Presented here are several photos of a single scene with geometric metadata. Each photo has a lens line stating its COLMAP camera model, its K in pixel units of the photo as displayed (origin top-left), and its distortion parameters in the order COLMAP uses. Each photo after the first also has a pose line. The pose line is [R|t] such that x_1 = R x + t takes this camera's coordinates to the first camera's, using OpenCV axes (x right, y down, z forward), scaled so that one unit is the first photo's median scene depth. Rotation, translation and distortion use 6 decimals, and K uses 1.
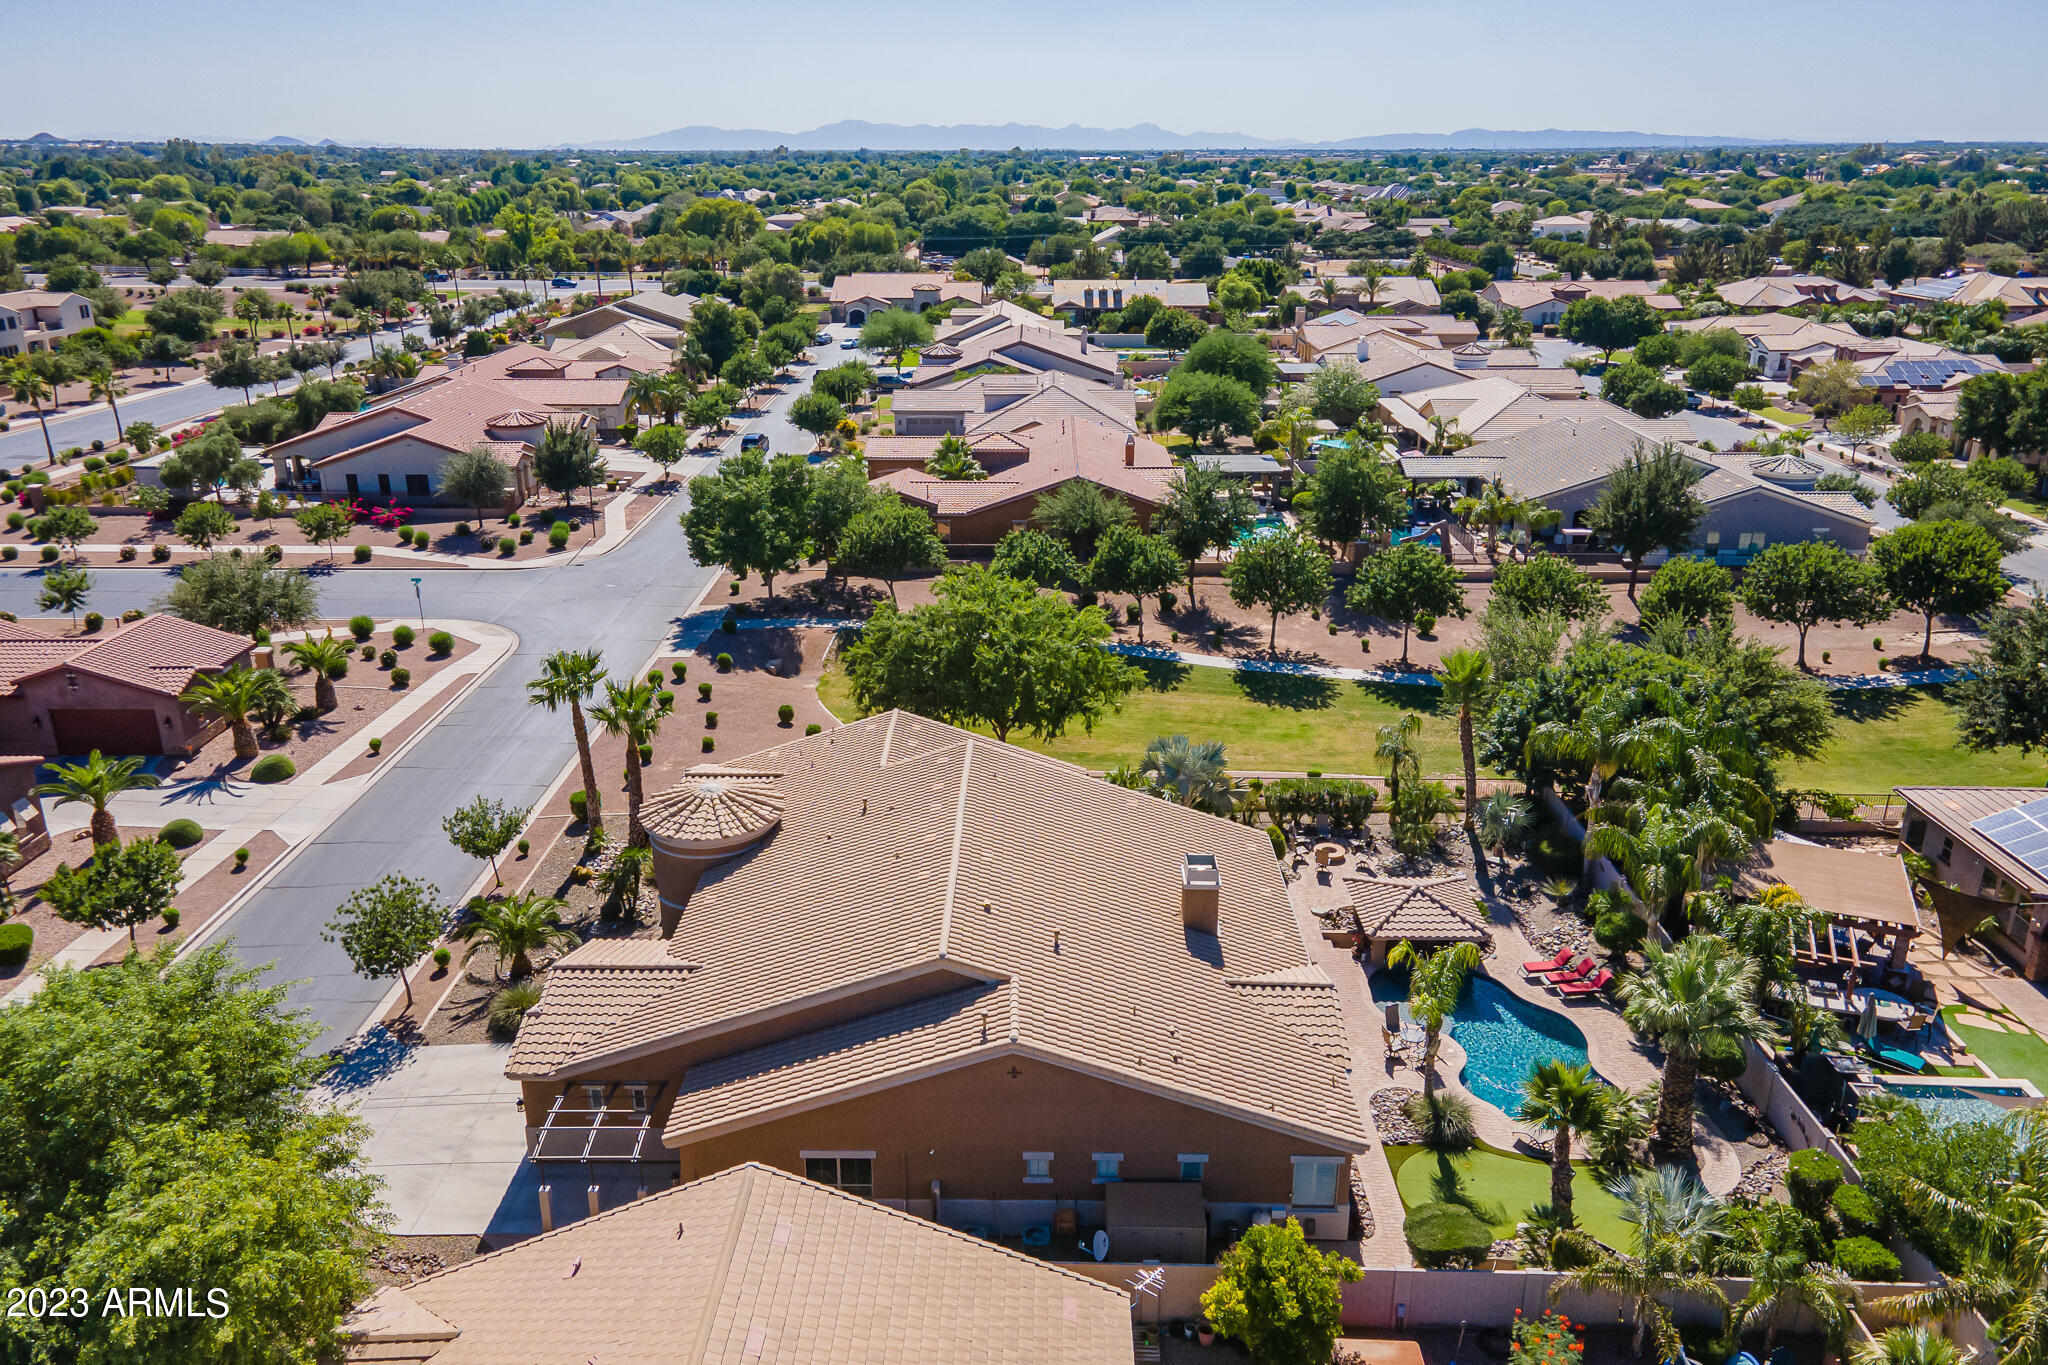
lens RADIAL K [[1492.8, 0, 1033.6], [0, 1492.8, 677.8], [0, 0, 1]] dist [0.038318, 0.000688]
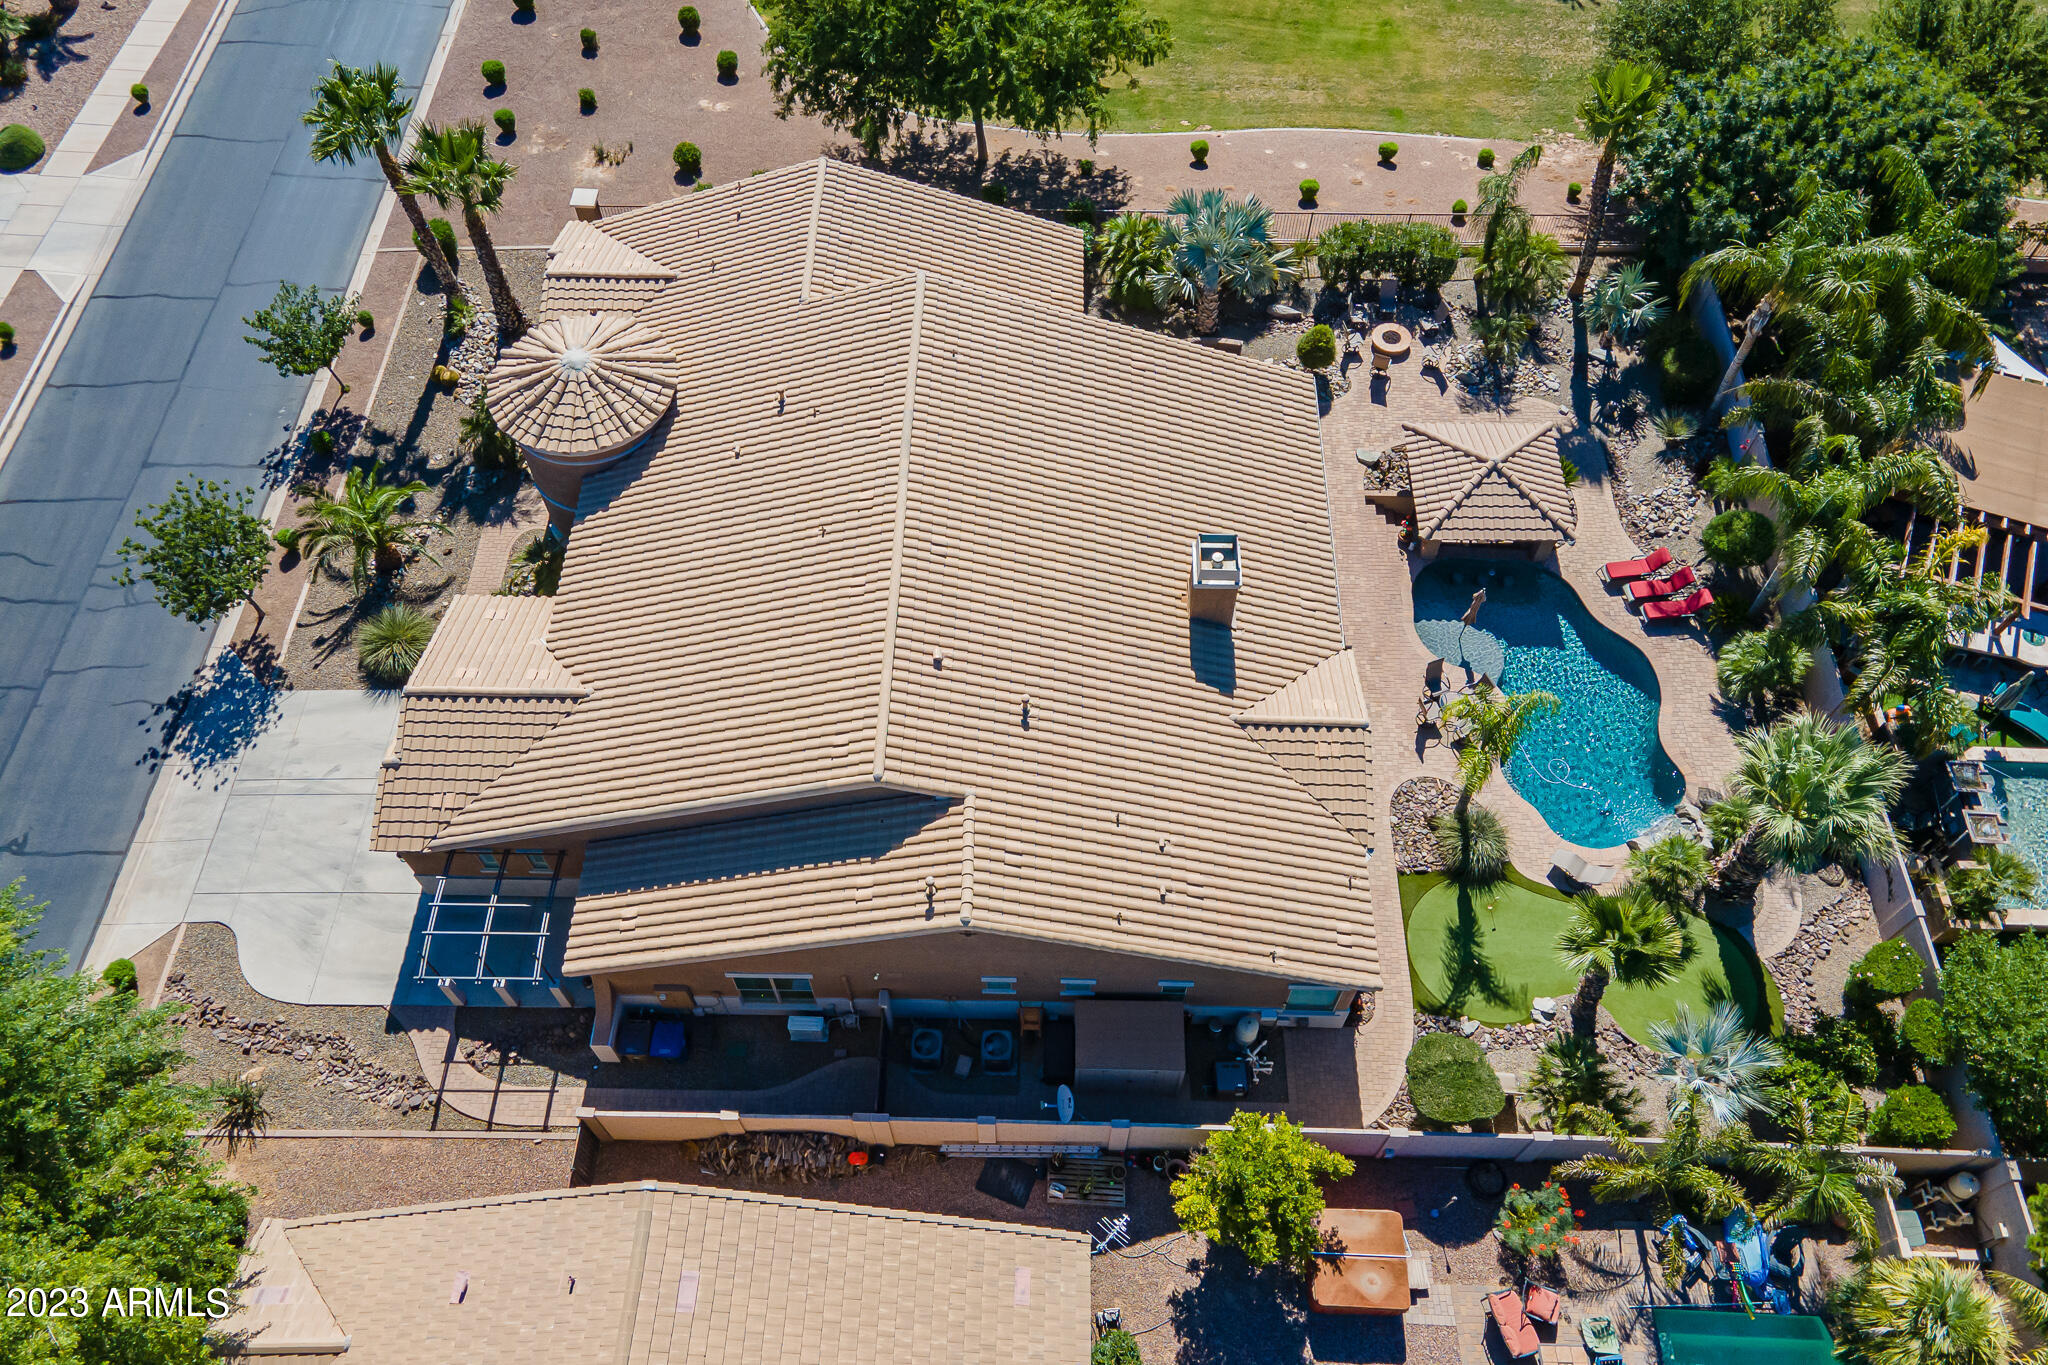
lens RADIAL K [[1492.8, 0, 1033.6], [0, 1492.8, 677.8], [0, 0, 1]] dist [0.038318, 0.000688]
pose [[0.999928, 0.008808, -0.008113, 0.022297], [-0.002023, 0.792002, 0.610514, -0.272528], [0.011804, -0.610454, 0.791964, 0.325346]]
